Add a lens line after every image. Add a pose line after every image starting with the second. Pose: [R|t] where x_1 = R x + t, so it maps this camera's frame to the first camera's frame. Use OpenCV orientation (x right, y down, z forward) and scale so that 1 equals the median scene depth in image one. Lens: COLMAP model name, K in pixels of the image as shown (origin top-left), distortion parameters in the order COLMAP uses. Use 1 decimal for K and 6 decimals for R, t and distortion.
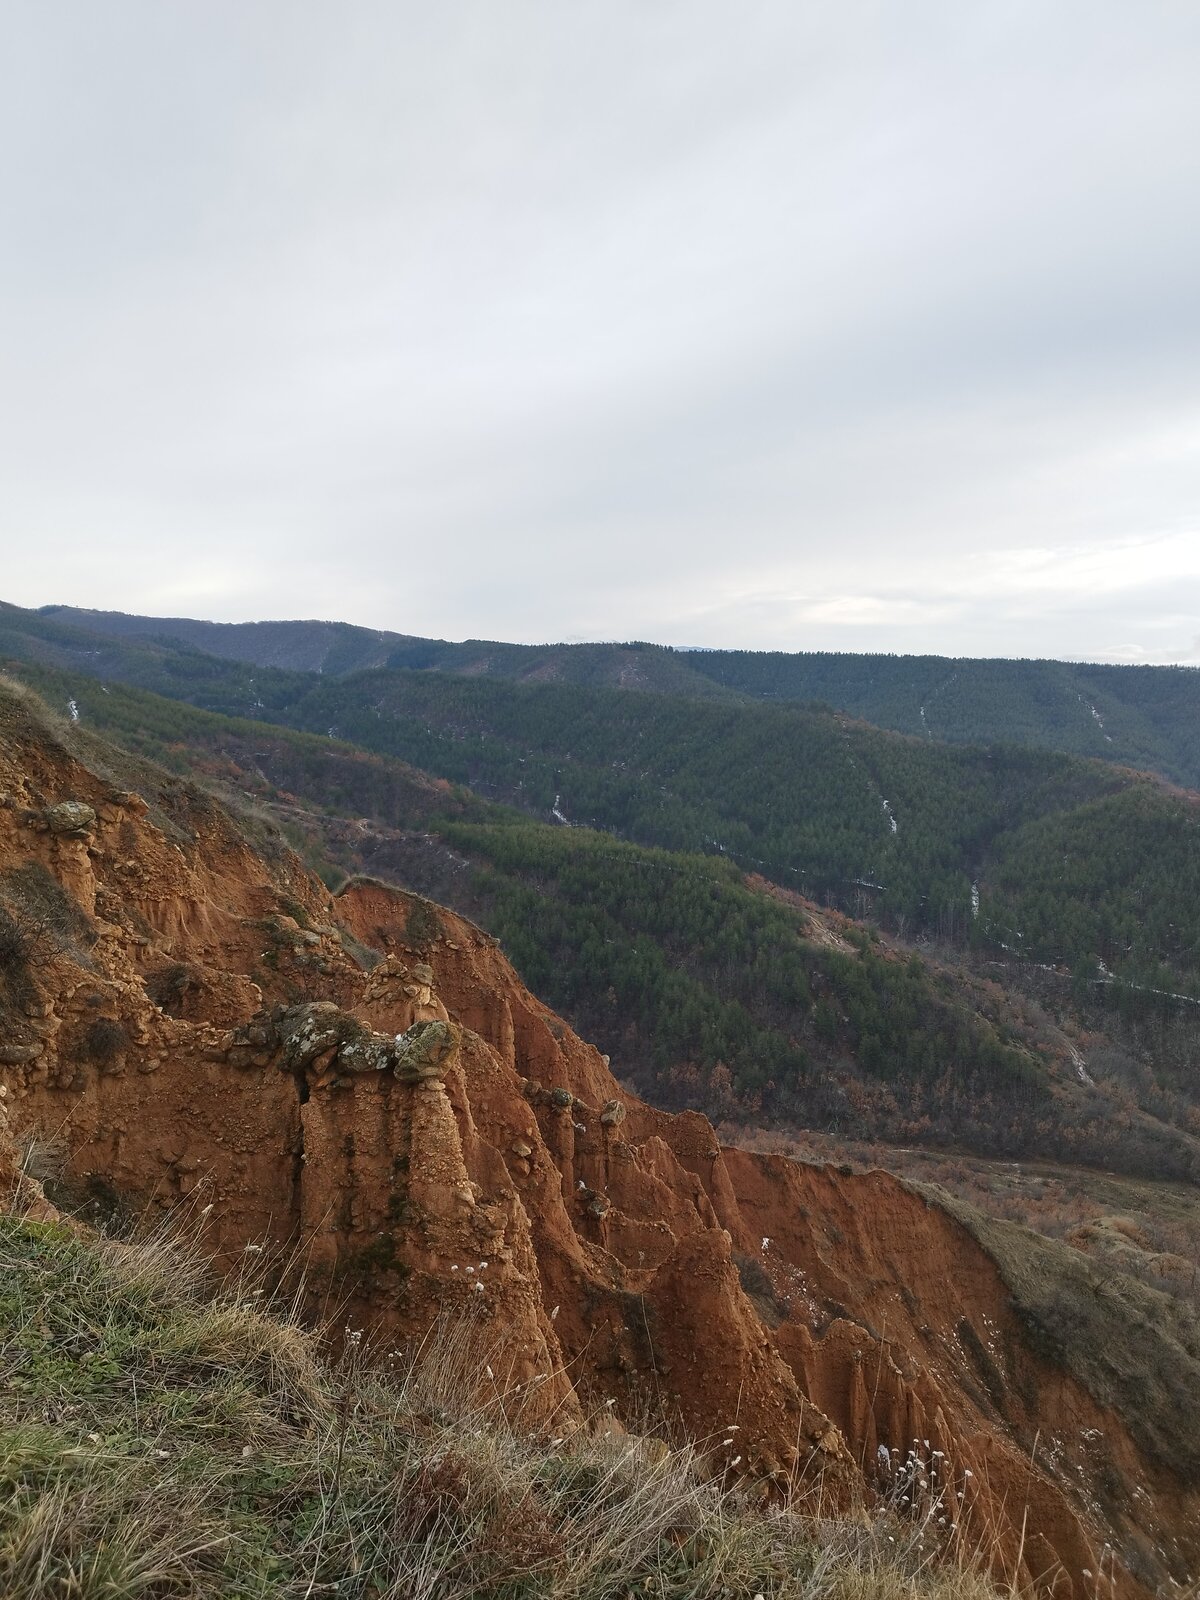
lens RADIAL K [[1155.8, 0, 589.7], [0, 1155.8, 817.2], [0, 0, 1]] dist [0.064191, -0.052280]
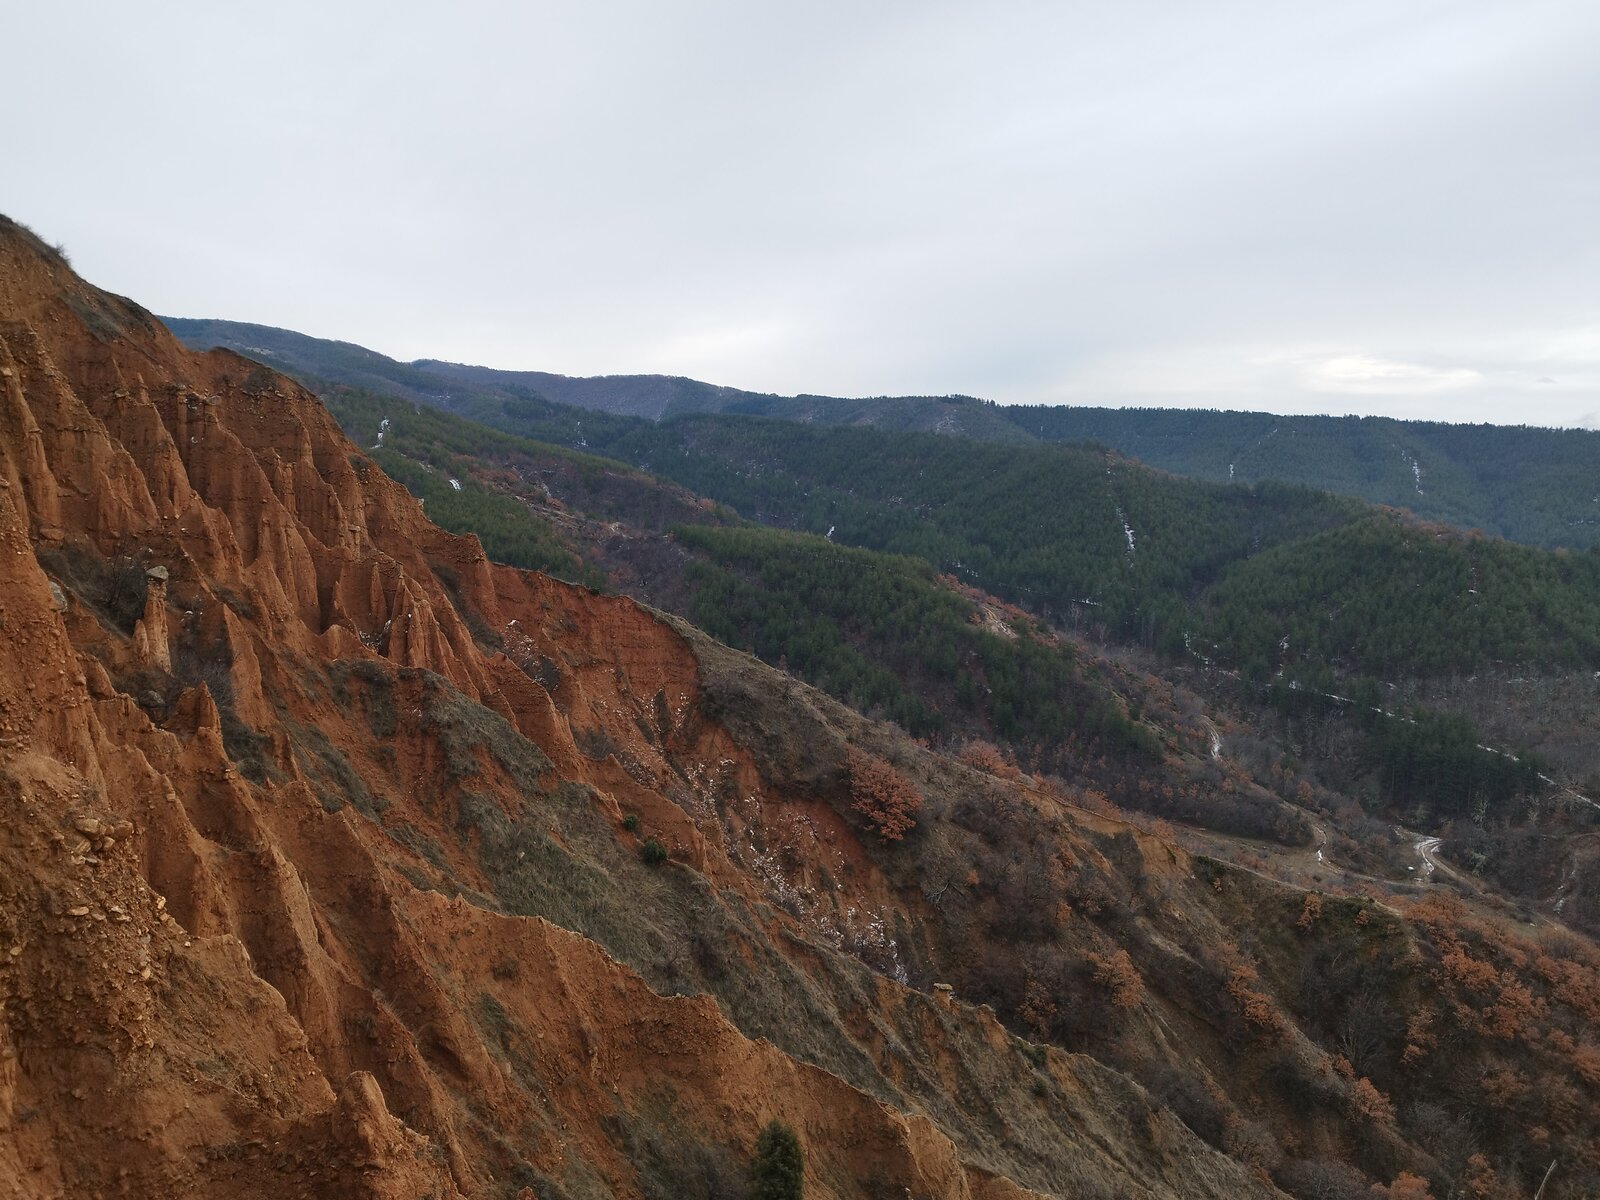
lens RADIAL K [[1155.8, 0, 800.0], [0, 1155.8, 600.0], [0, 0, 1]] dist [0.064191, -0.052280]
pose [[0.990741, 0.036972, -0.130631, 0.157823], [-0.035532, 0.999279, 0.013344, 0.068826], [0.131030, -0.008579, 0.991341, -0.090301]]
